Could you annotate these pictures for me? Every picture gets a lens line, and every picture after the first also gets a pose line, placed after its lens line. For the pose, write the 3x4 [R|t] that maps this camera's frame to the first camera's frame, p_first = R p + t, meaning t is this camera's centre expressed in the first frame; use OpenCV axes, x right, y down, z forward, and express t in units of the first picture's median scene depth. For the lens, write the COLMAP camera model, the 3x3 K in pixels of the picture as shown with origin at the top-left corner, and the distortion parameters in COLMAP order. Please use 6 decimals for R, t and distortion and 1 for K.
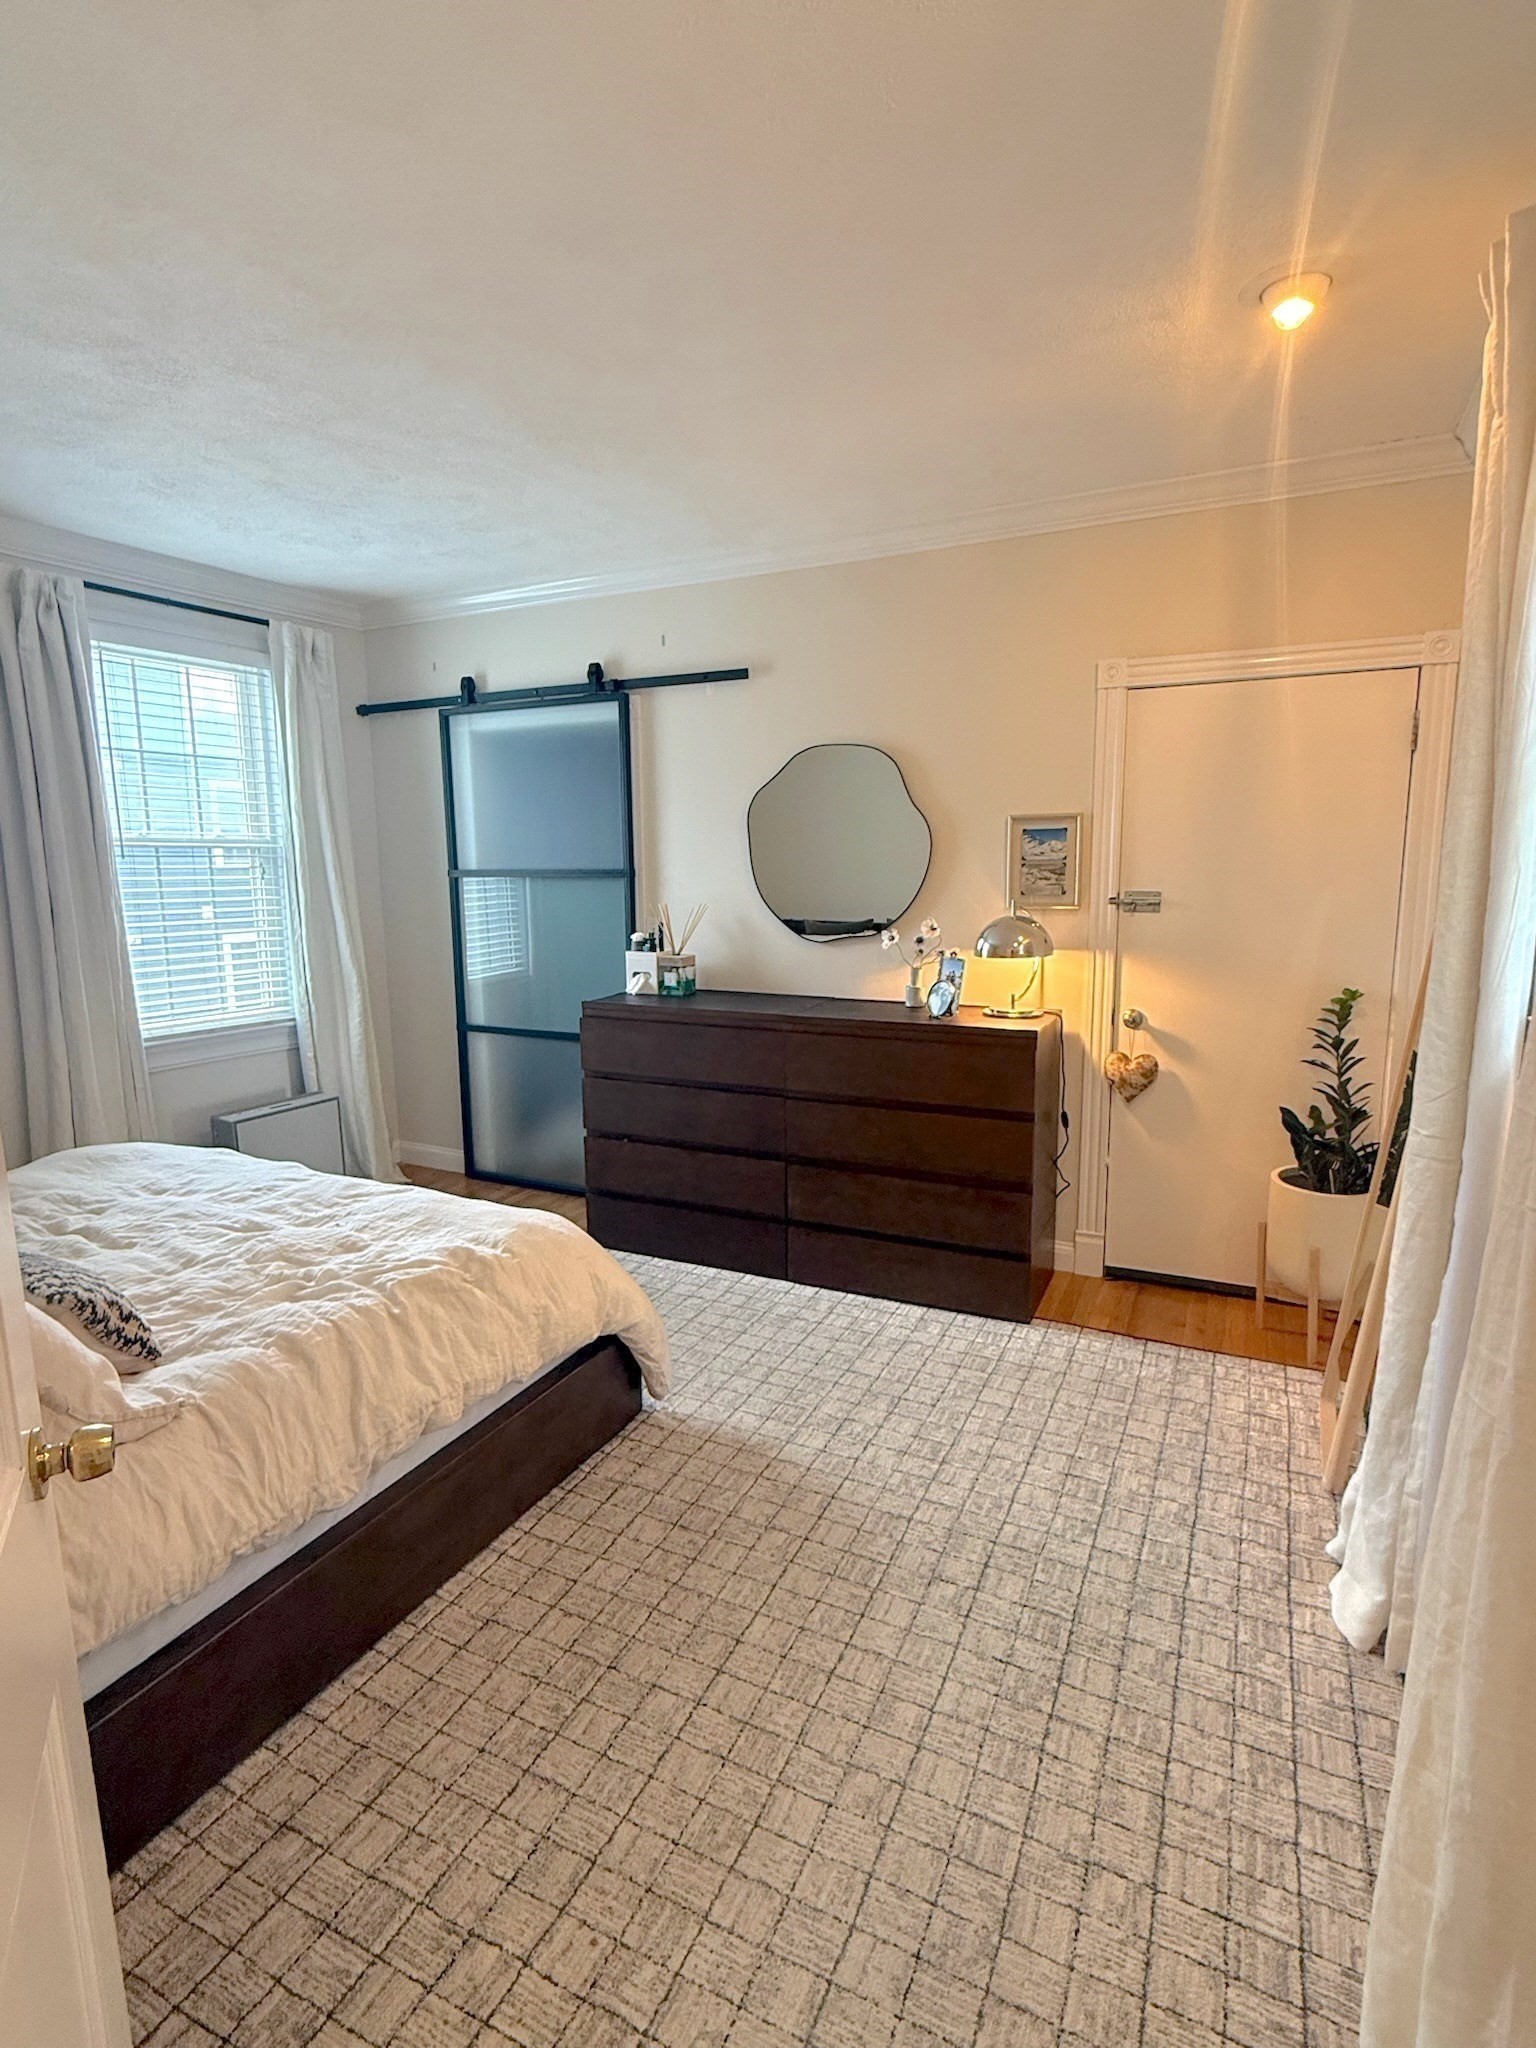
lens RADIAL K [[1020.9, 0, 765.9], [0, 1020.9, 1024.8], [0, 0, 1]] dist [-0.001290, -0.000379]
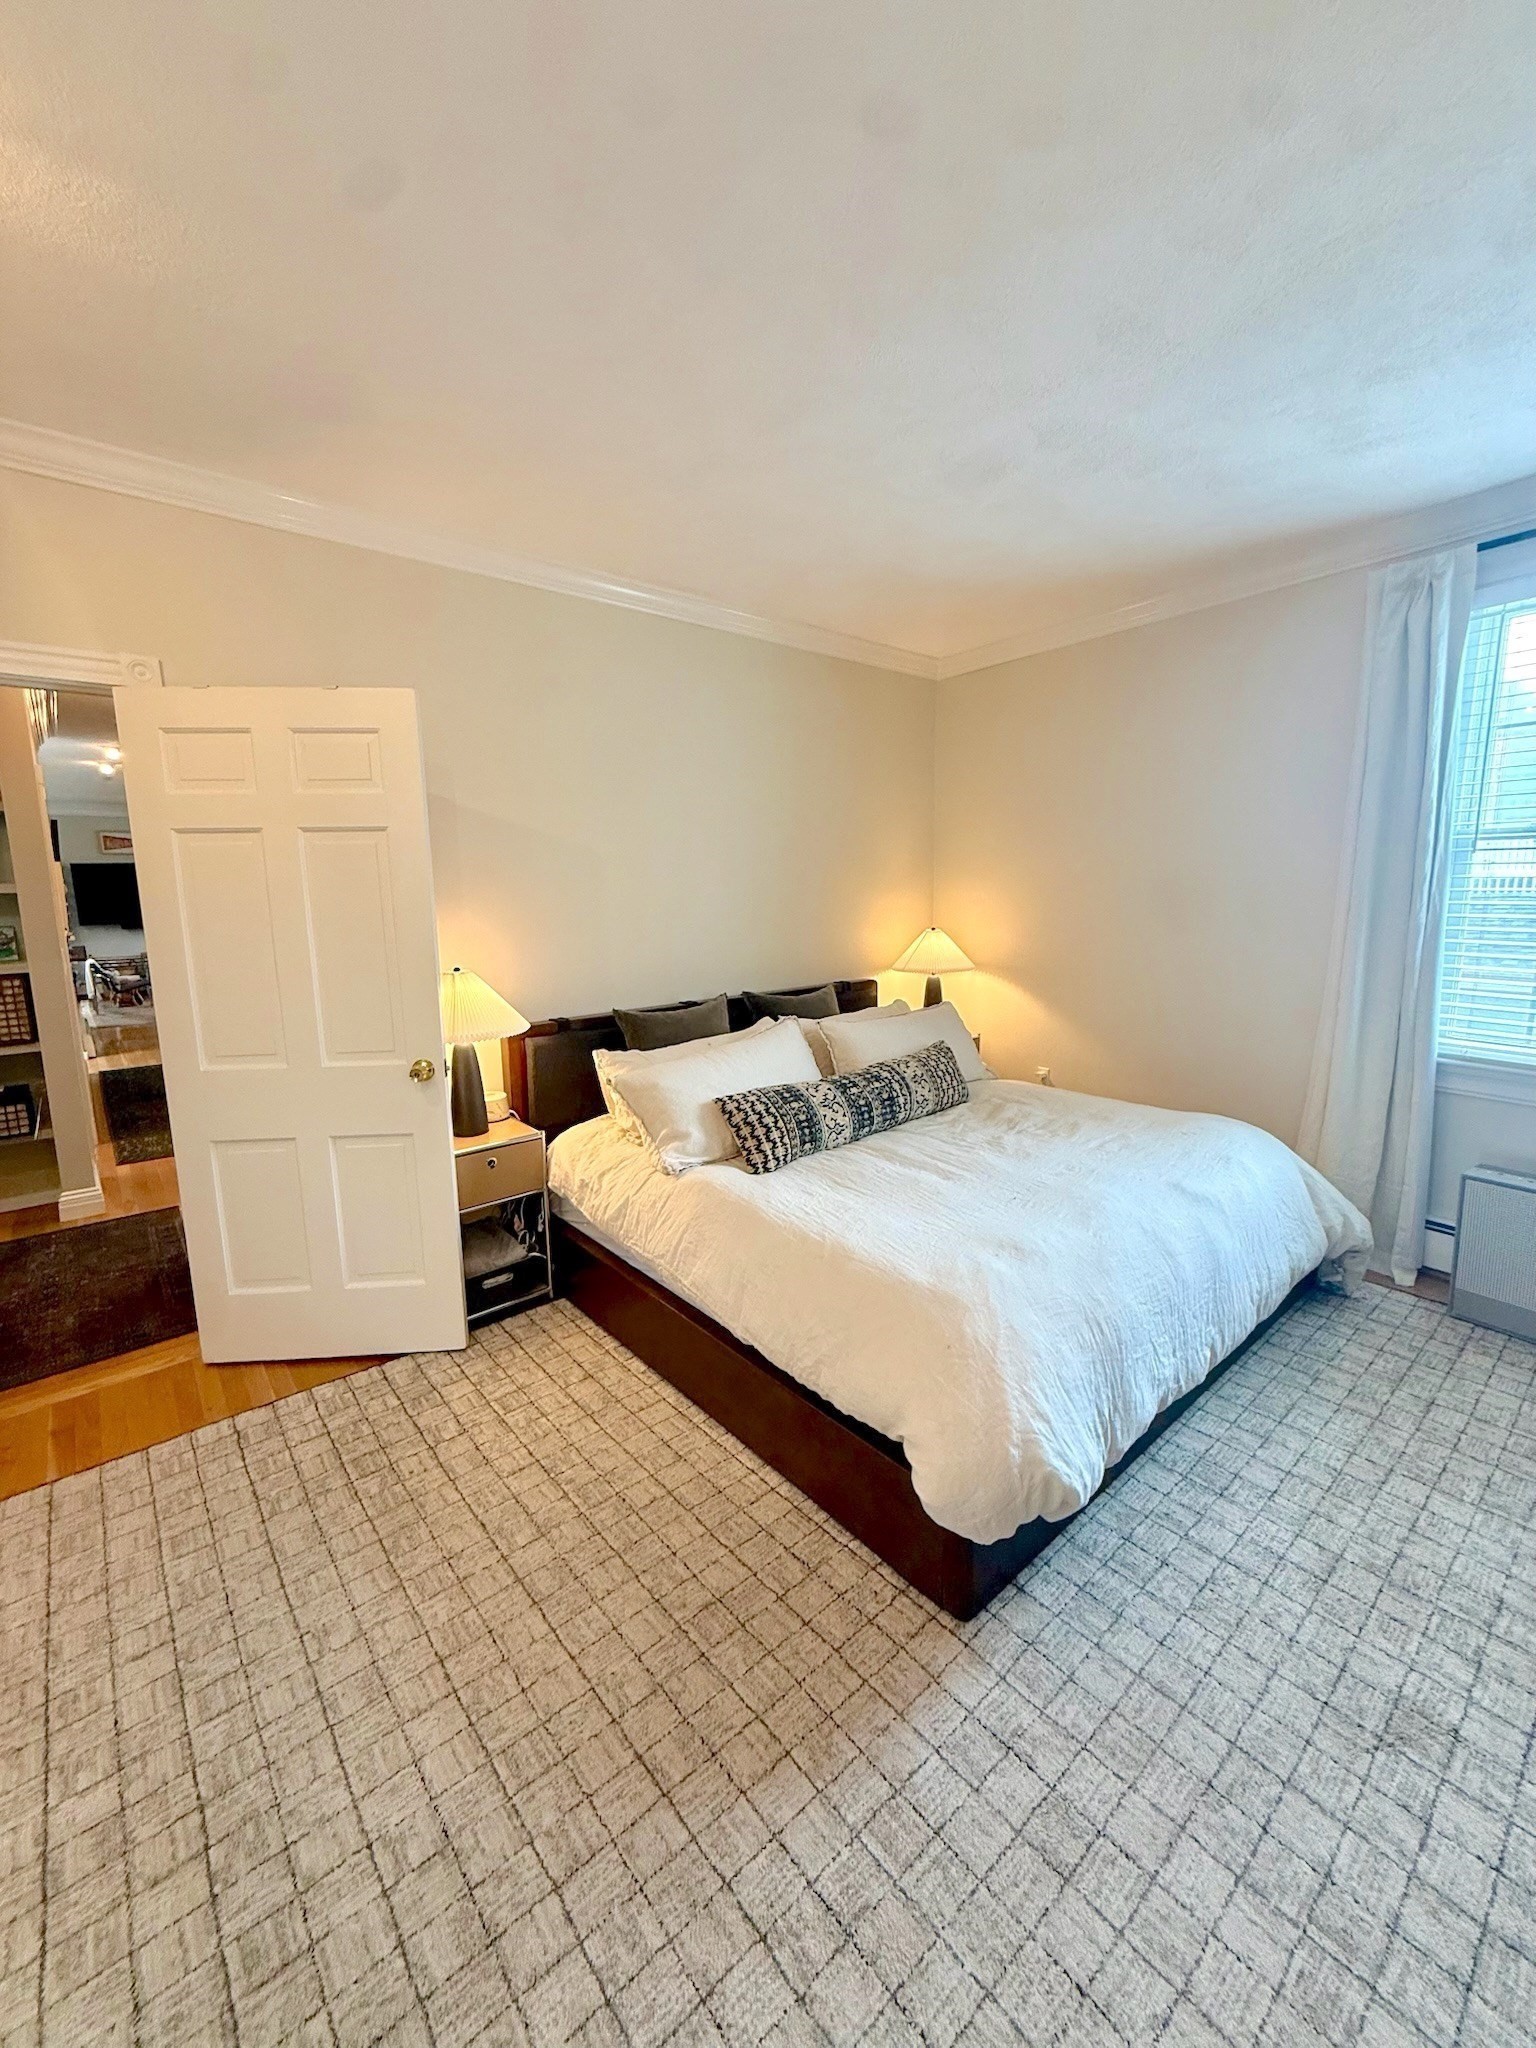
lens RADIAL K [[814.4, 0, 766.9], [0, 814.4, 1013.8], [0, 0, 1]] dist [-0.001864, 0.000539]
pose [[-0.404932, 0.160501, -0.900150, 0.368957], [-0.121772, 0.966237, 0.227064, -0.149419], [0.906202, 0.201559, -0.371716, 0.955254]]
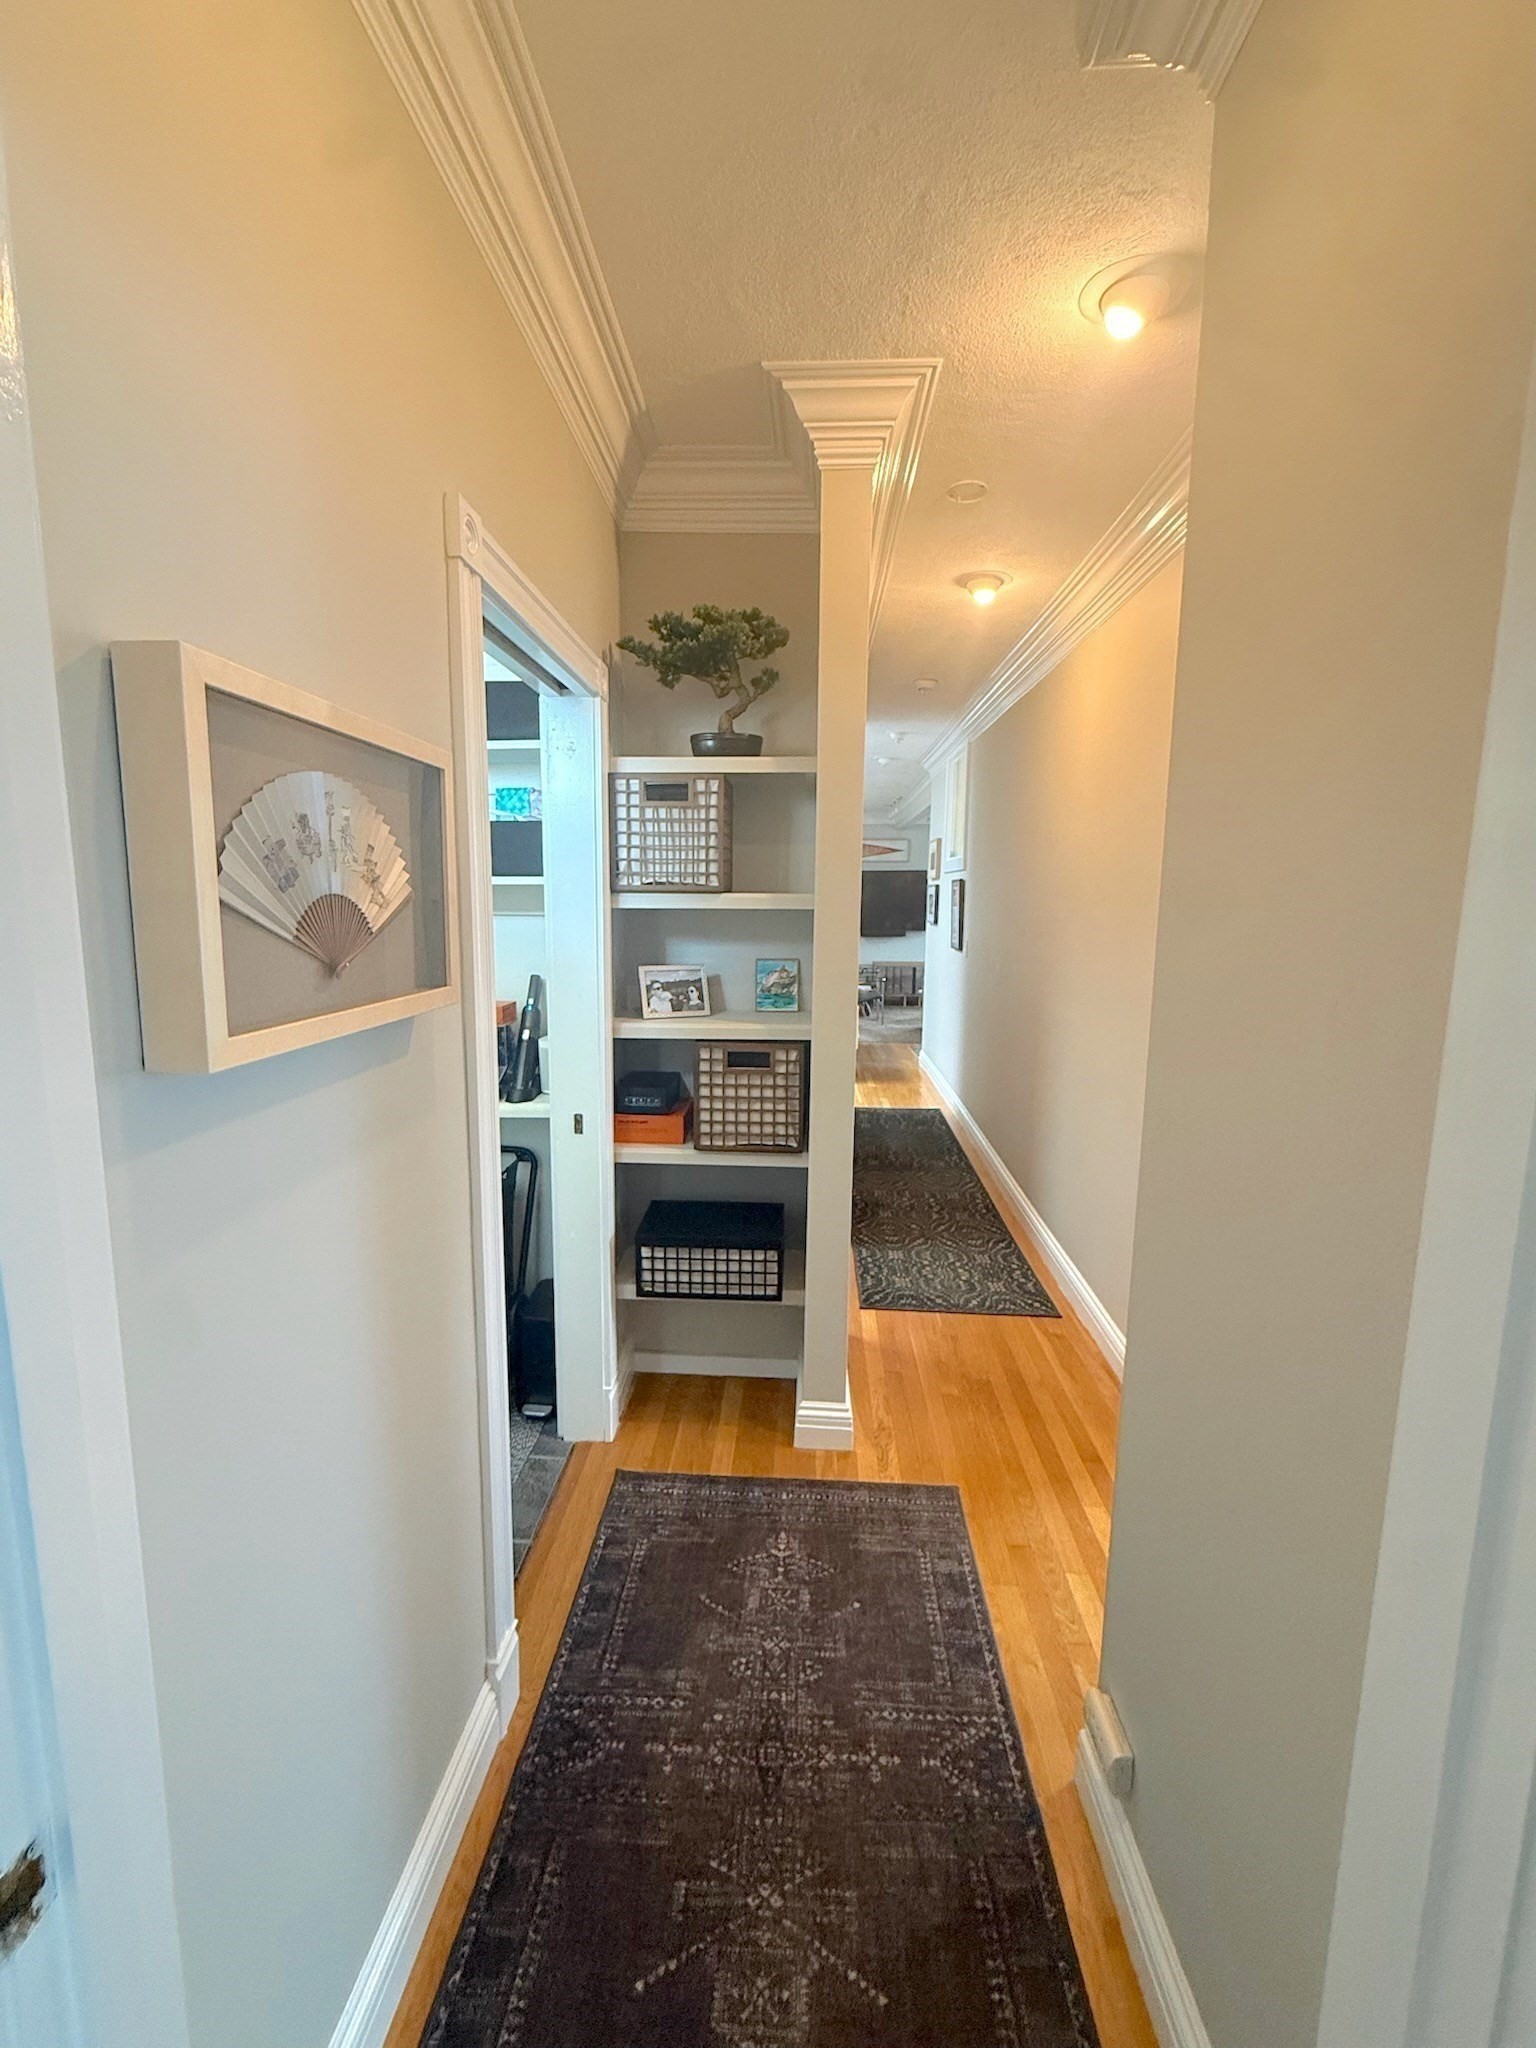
lens RADIAL K [[853.8, 0, 761.3], [0, 853.8, 1017.2], [0, 0, 1]] dist [-0.003556, -0.000532]
pose [[-0.924952, 0.054529, -0.376153, 0.032366], [-0.058267, 0.957615, 0.282097, -0.030314], [0.375592, 0.282843, -0.882570, 0.127709]]
